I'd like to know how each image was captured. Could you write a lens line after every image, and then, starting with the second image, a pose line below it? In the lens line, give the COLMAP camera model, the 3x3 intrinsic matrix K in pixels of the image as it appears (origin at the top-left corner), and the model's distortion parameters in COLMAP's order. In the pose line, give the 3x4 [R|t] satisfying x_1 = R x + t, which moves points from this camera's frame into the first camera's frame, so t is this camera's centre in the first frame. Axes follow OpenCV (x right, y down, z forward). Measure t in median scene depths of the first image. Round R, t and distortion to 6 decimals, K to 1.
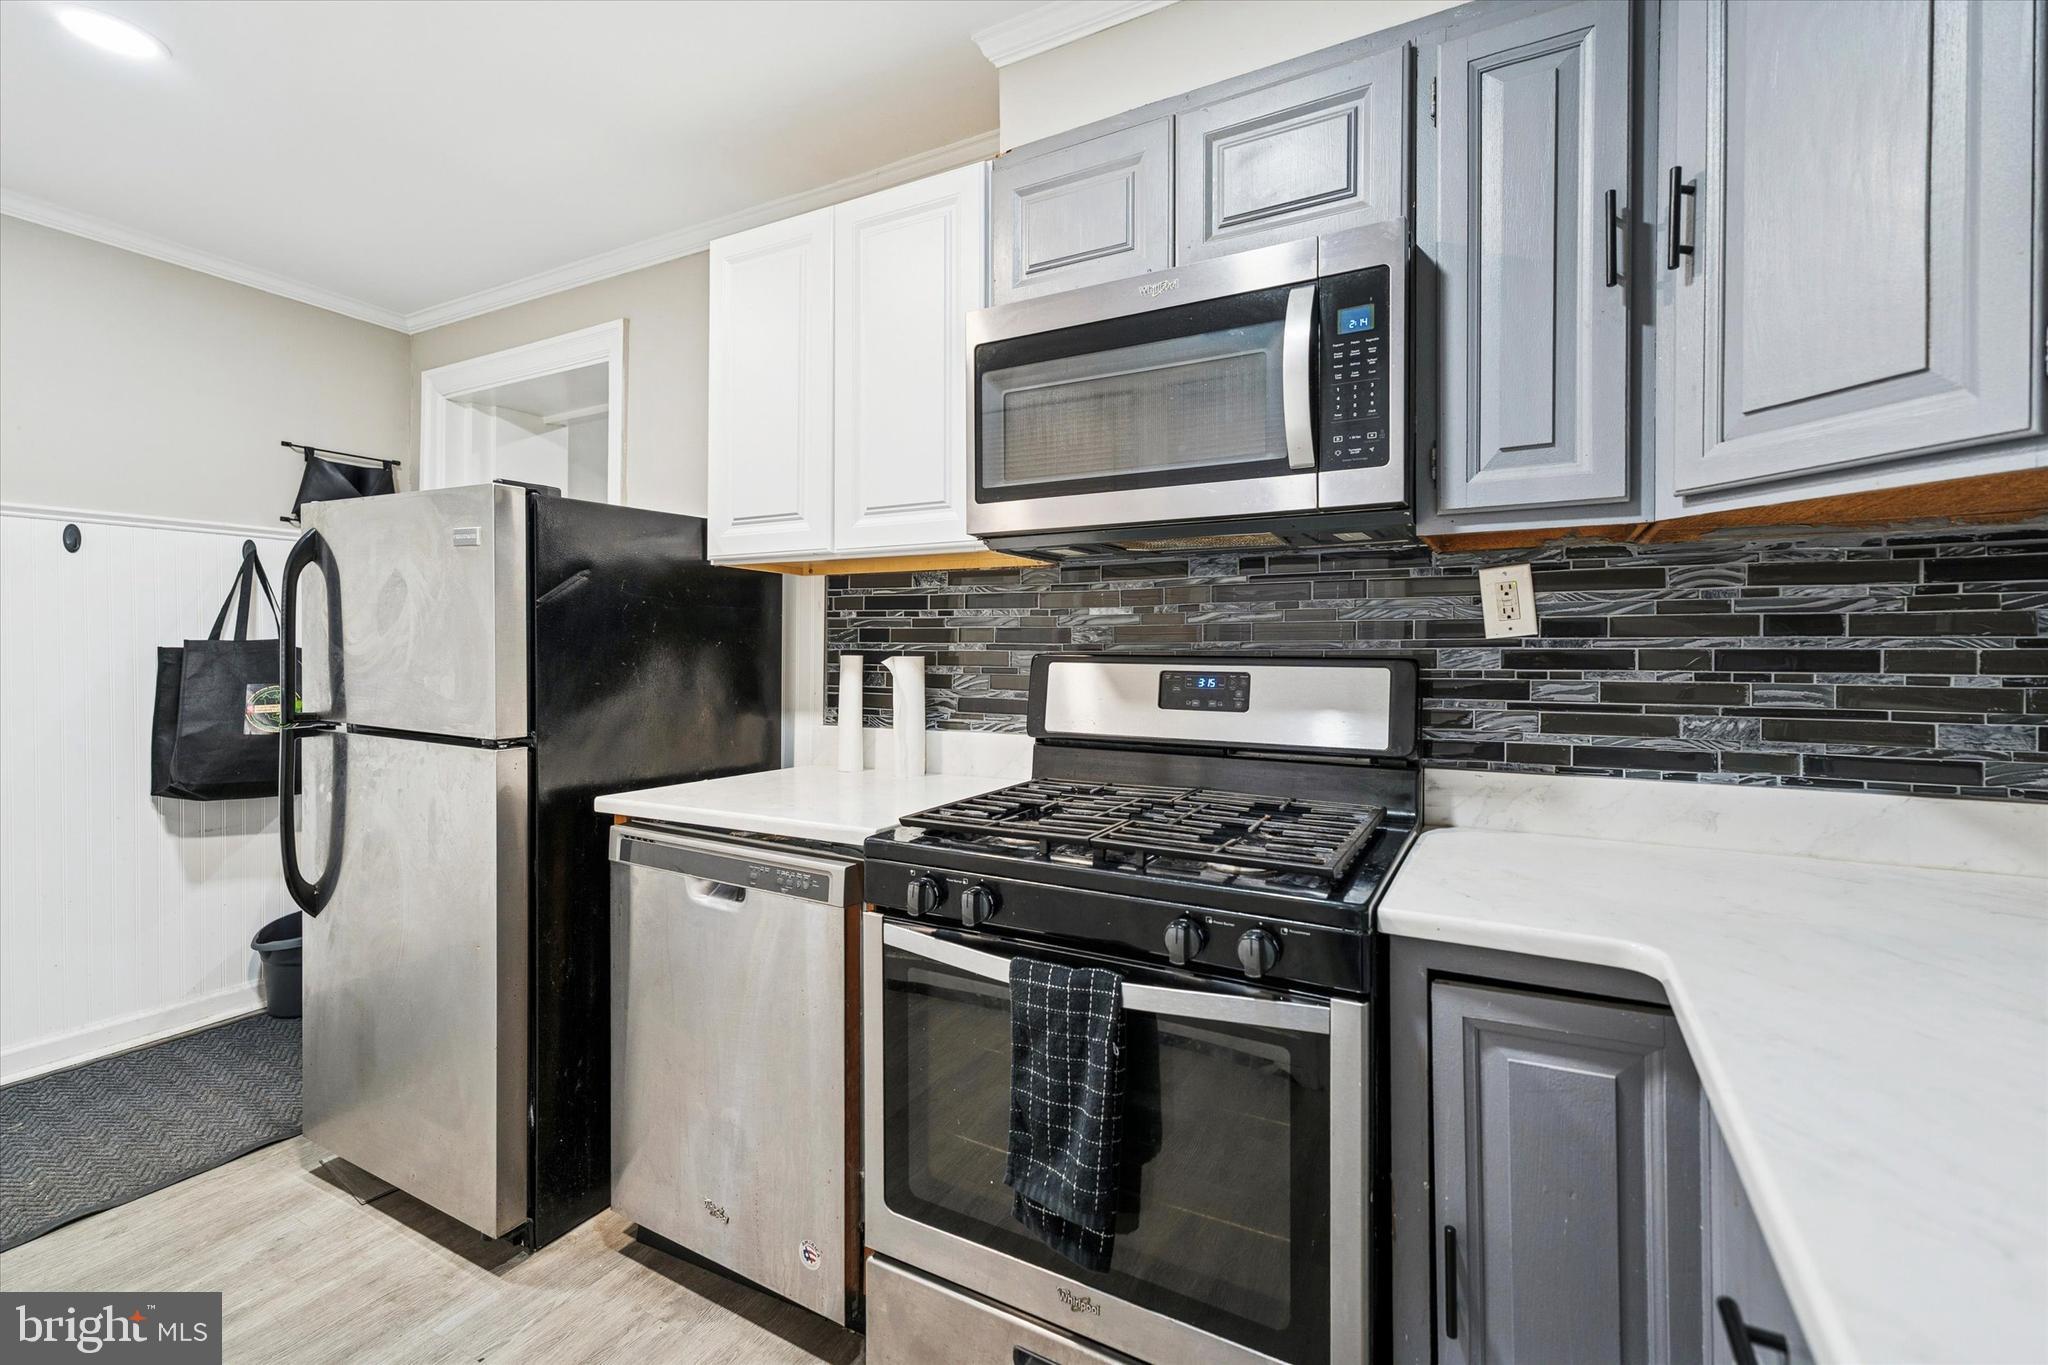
lens RADIAL K [[933.0, 0, 978.3], [0, 933.0, 656.3], [0, 0, 1]] dist [0.000545, 0.001140]
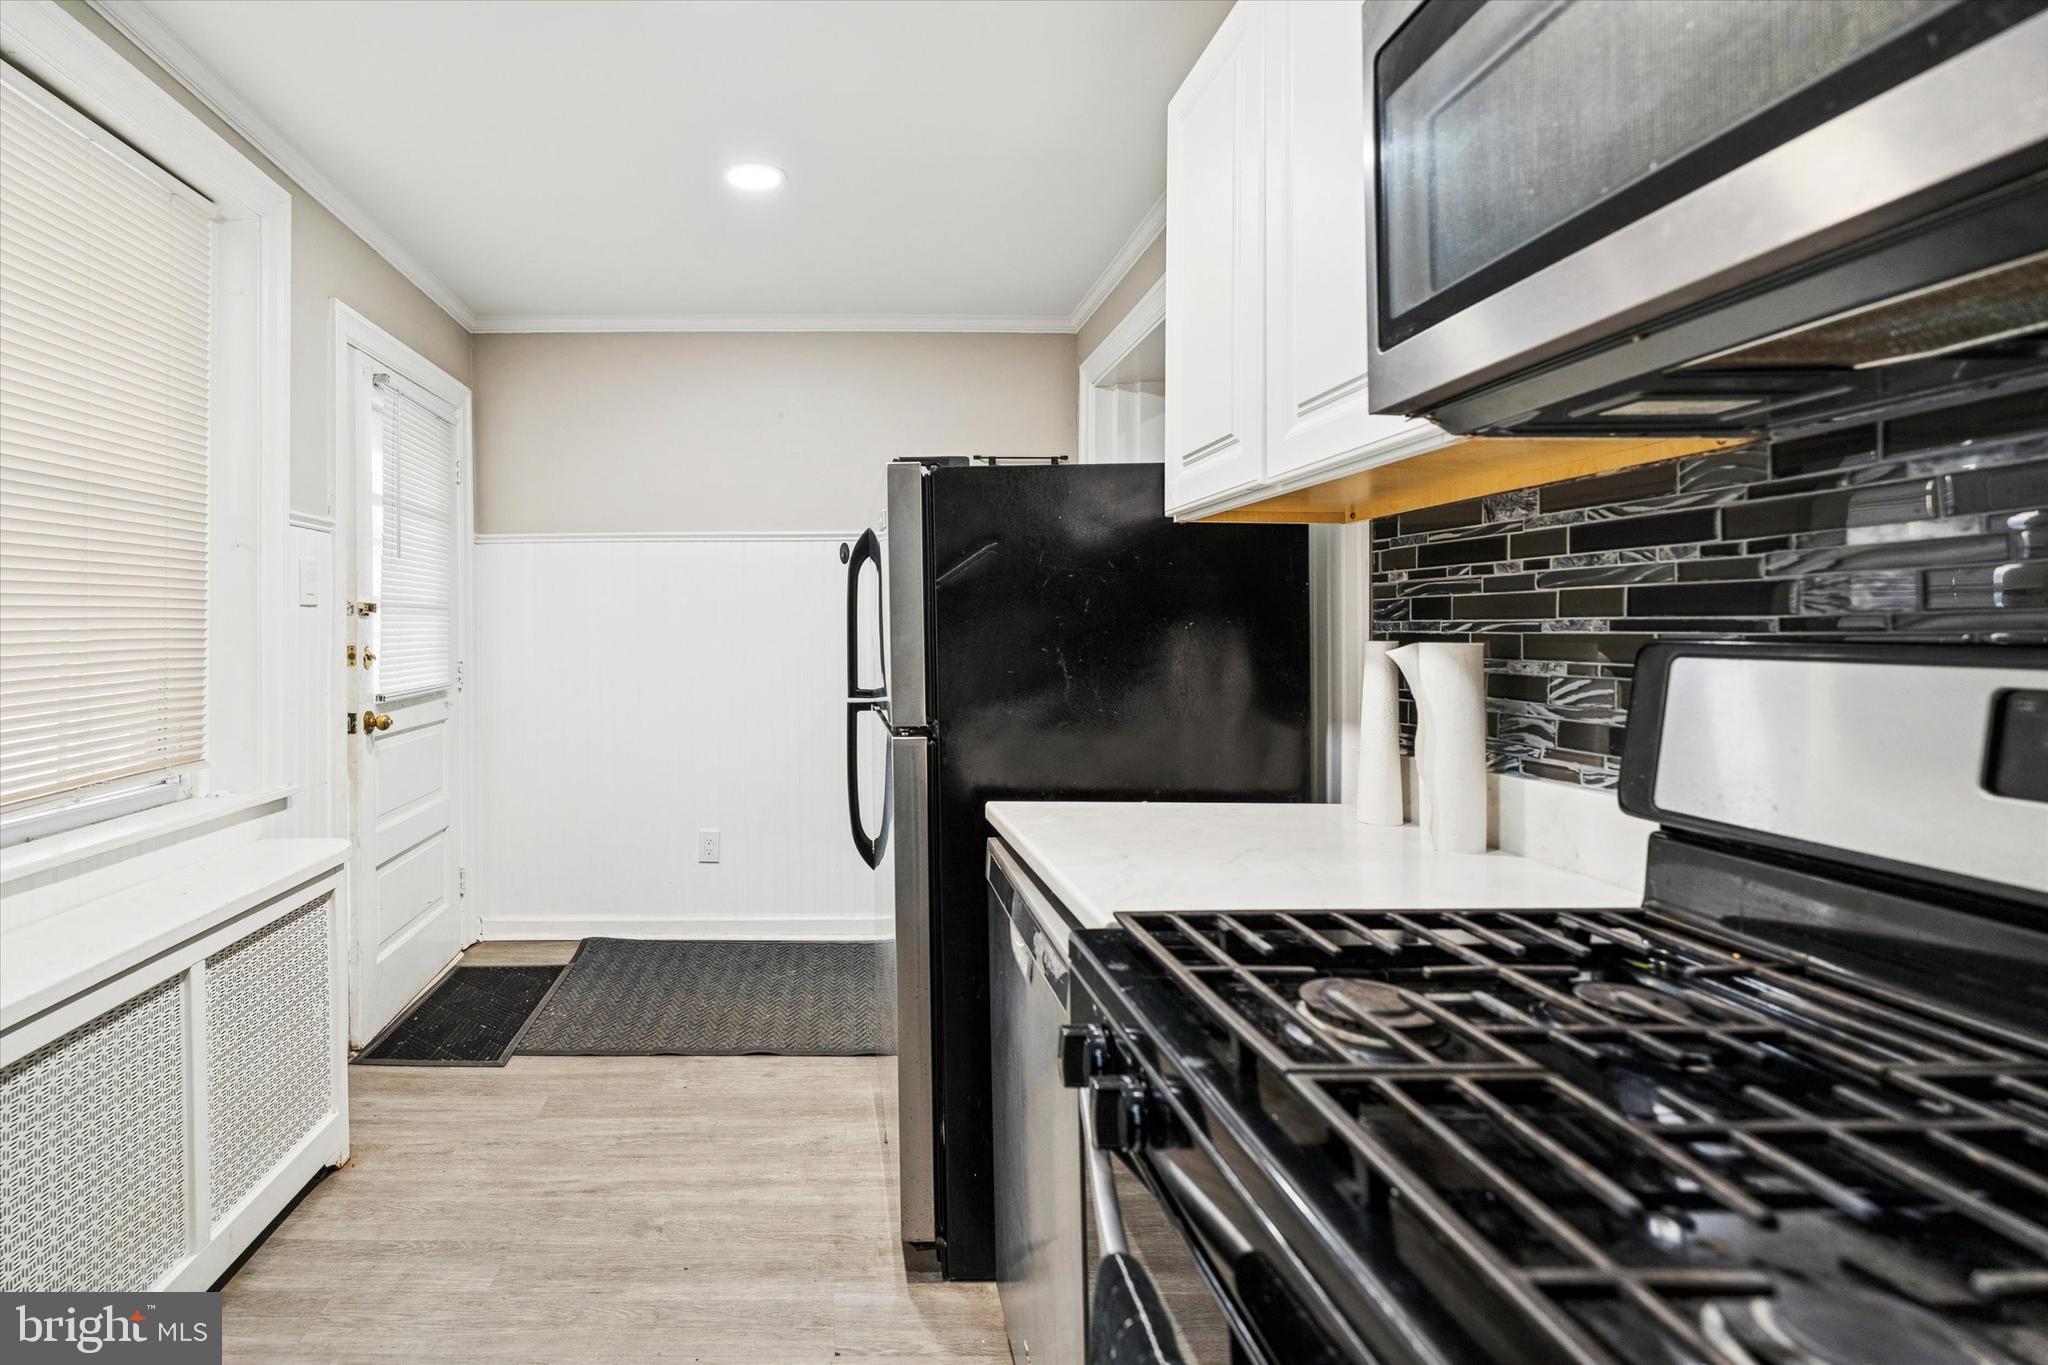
lens RADIAL K [[933.0, 0, 998.5], [0, 933.0, 629.9], [0, 0, 1]] dist [0.000545, 0.001140]
pose [[0.496141, -0.006080, -0.868220, 0.308225], [-0.002463, 0.999962, -0.008410, -0.002606], [0.868238, 0.006311, 0.496107, 0.491073]]
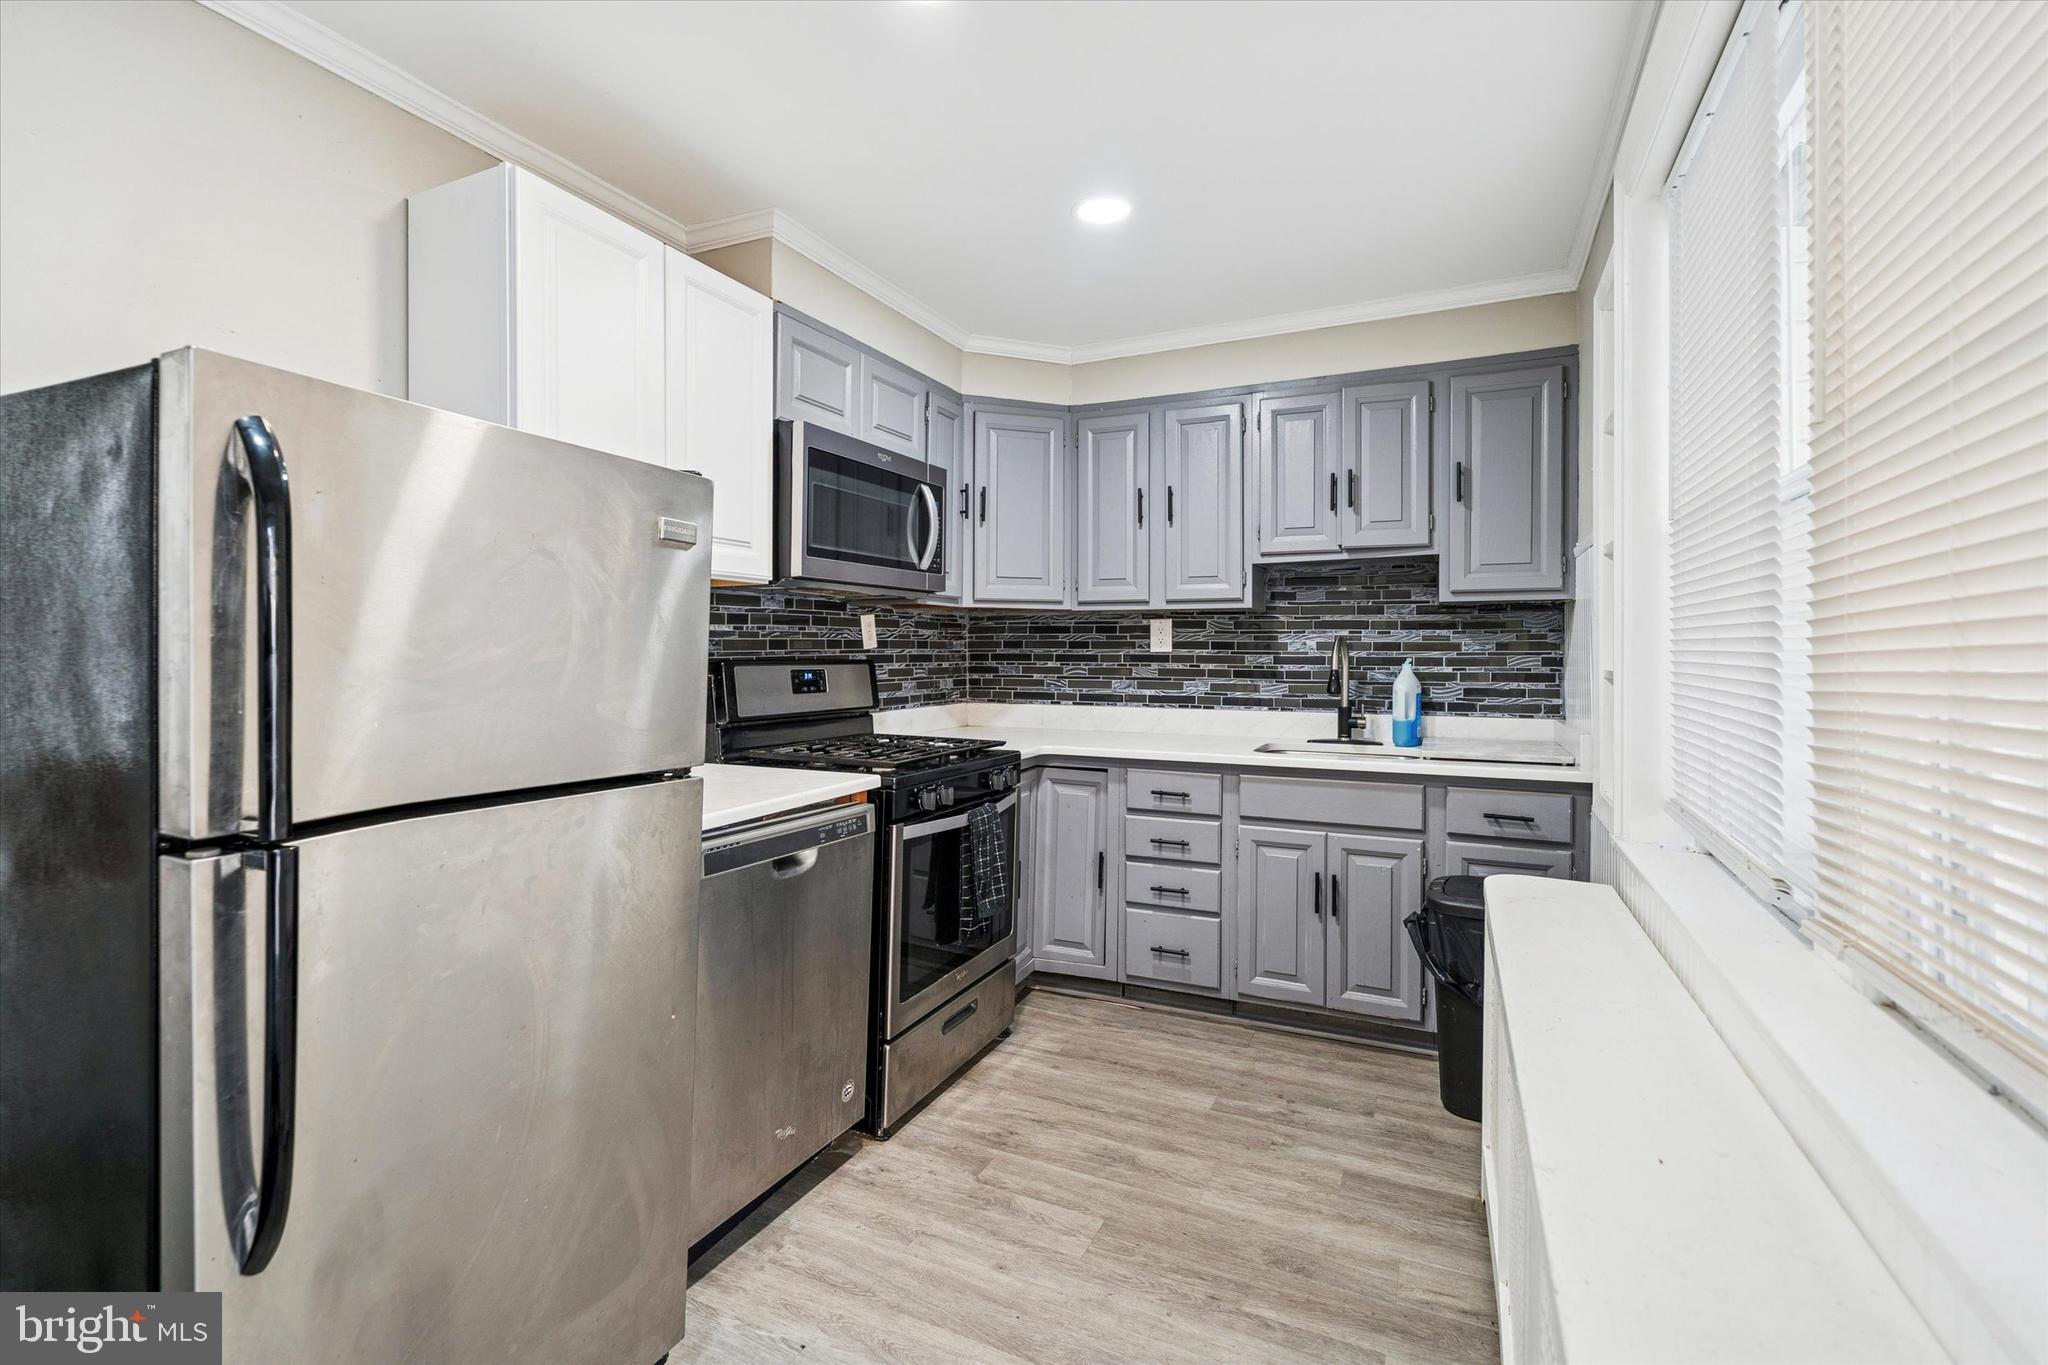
lens RADIAL K [[933.0, 0, 1024.6], [0, 933.0, 660.1], [0, 0, 1]] dist [0.000545, 0.001140]
pose [[-0.089668, -0.014740, 0.995863, -1.358605], [0.001433, 0.999888, 0.014928, -0.022449], [-0.995971, 0.002766, -0.089637, 0.735806]]
